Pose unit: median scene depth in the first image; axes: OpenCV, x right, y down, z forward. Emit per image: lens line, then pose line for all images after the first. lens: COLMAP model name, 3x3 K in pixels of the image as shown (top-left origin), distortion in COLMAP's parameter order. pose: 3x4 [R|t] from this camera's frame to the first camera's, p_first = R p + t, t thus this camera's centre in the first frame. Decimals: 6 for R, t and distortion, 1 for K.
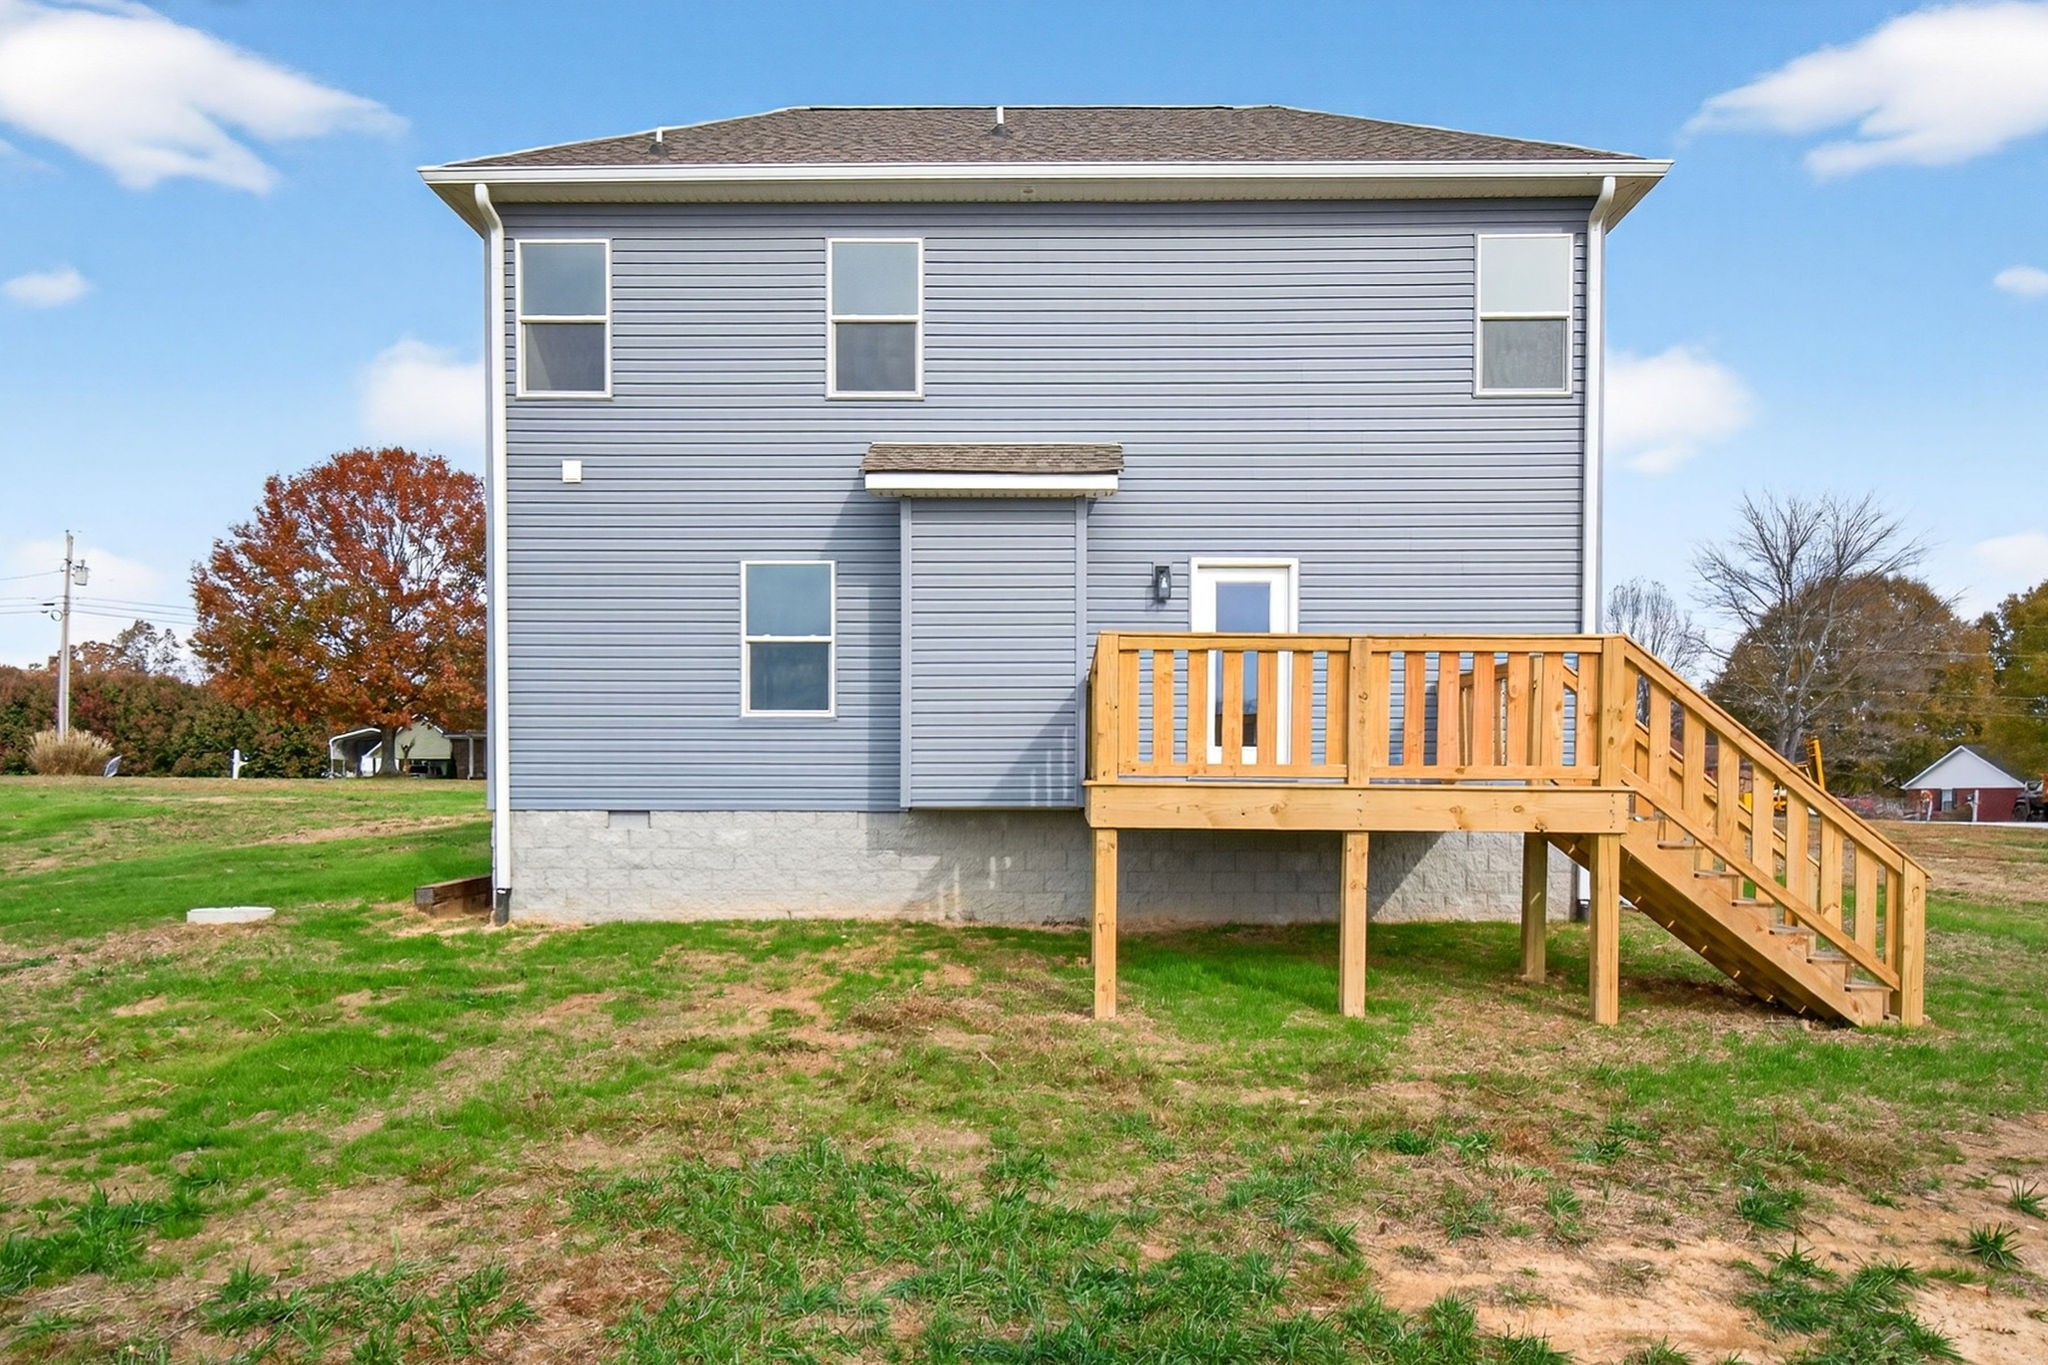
lens RADIAL K [[949.6, 0, 1025.3], [0, 949.6, 679.2], [0, 0, 1]] dist [0.004674, 0.000091]
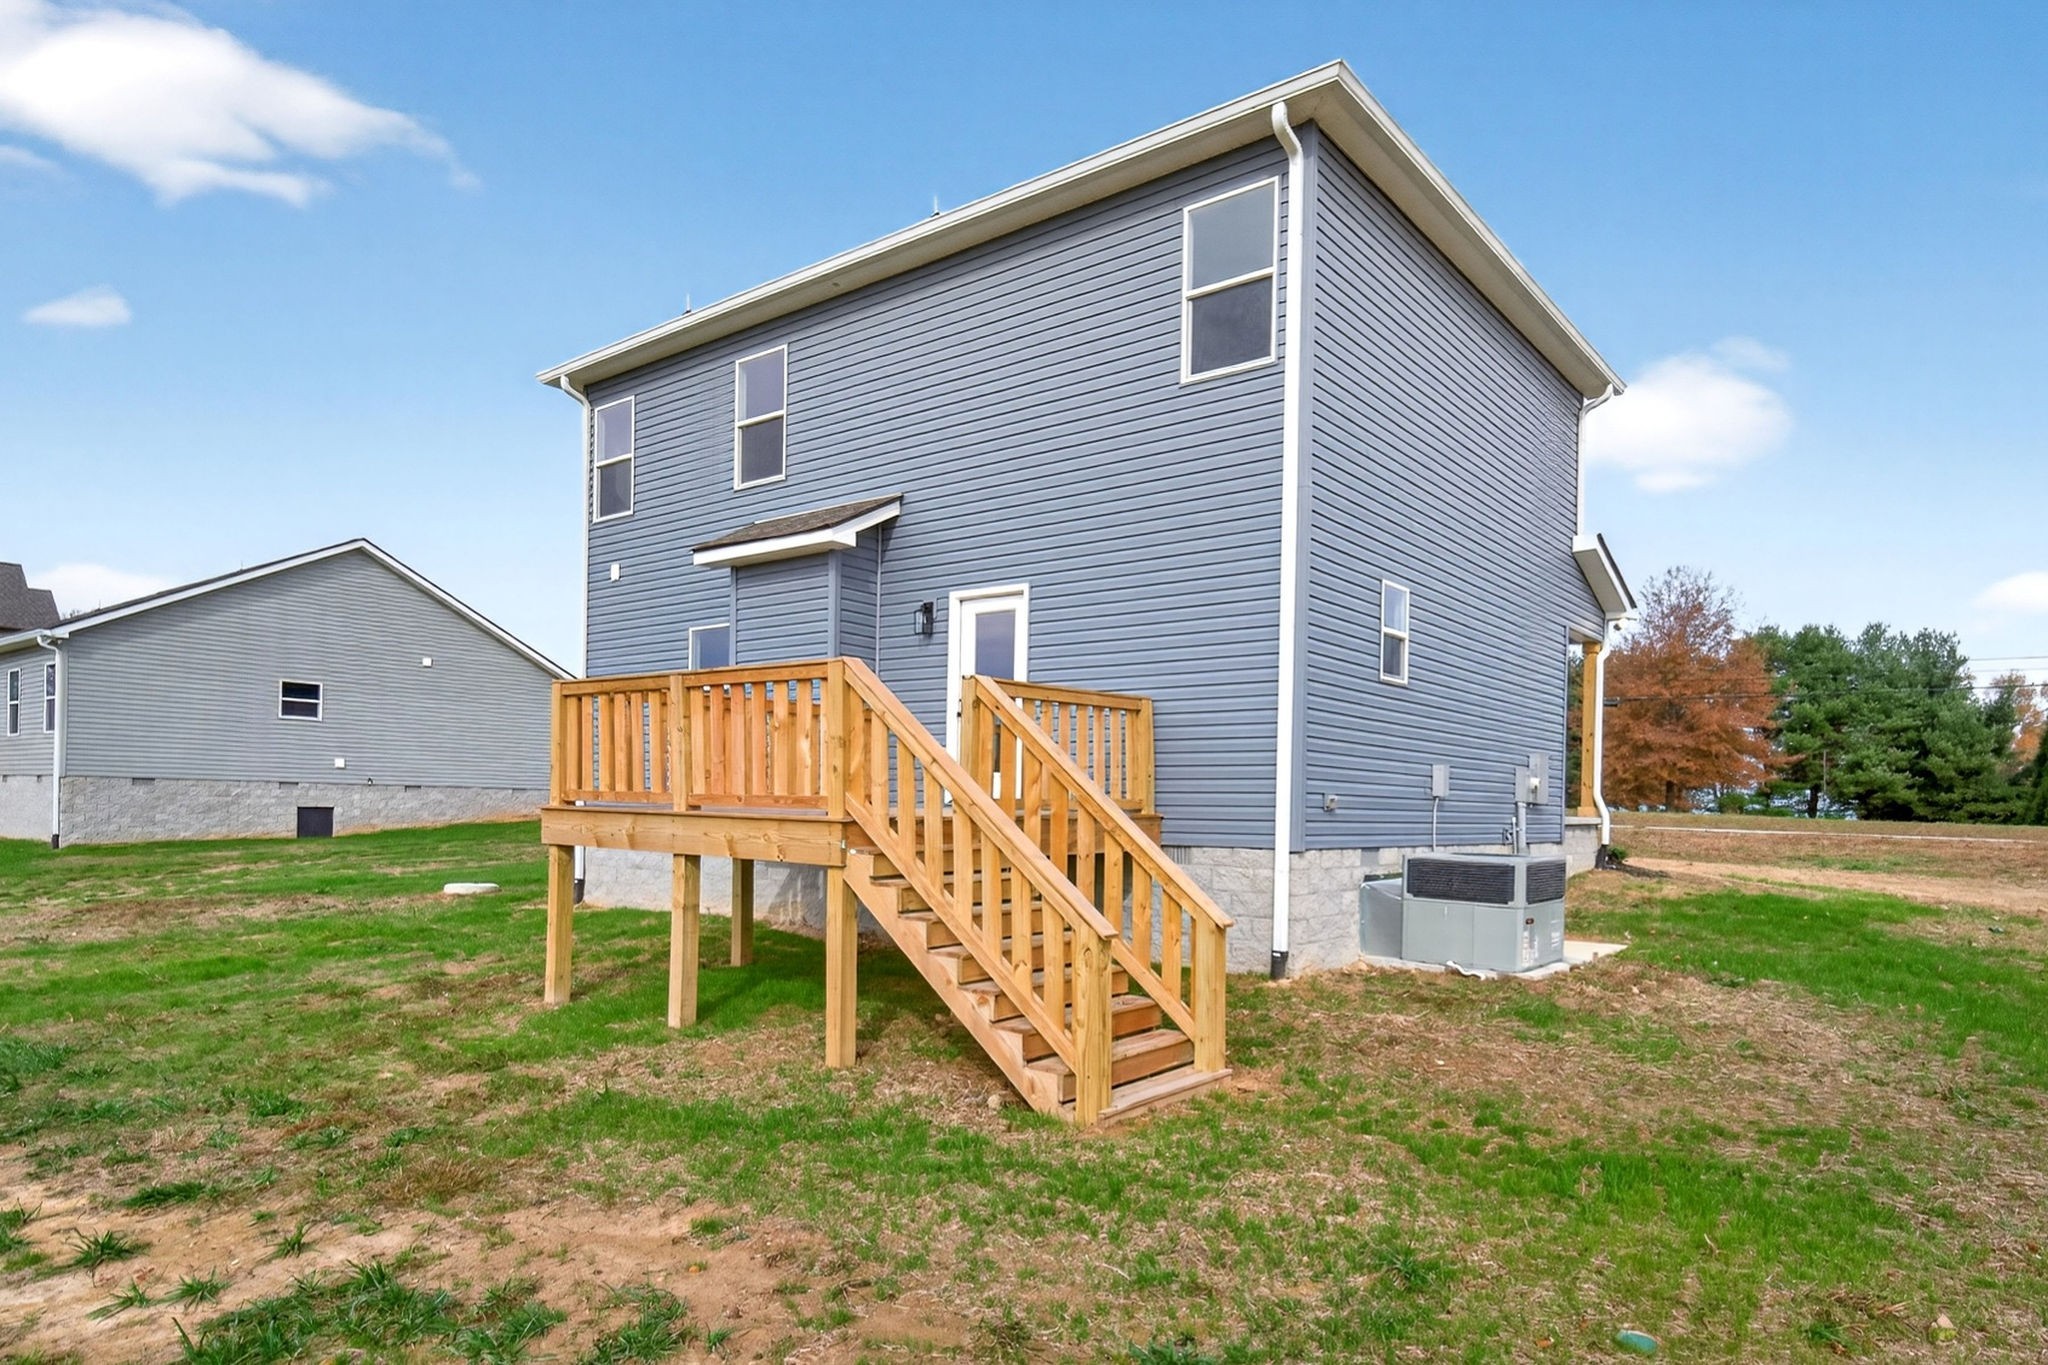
lens RADIAL K [[1220.1, 0, 1023.8], [0, 1220.1, 645.1], [0, 0, 1]] dist [-0.000186, -0.000104]
pose [[0.789483, -0.072554, -0.609469, 1.032421], [0.052303, 0.997329, -0.050976, 0.003003], [0.611540, 0.008368, 0.791169, -0.017234]]
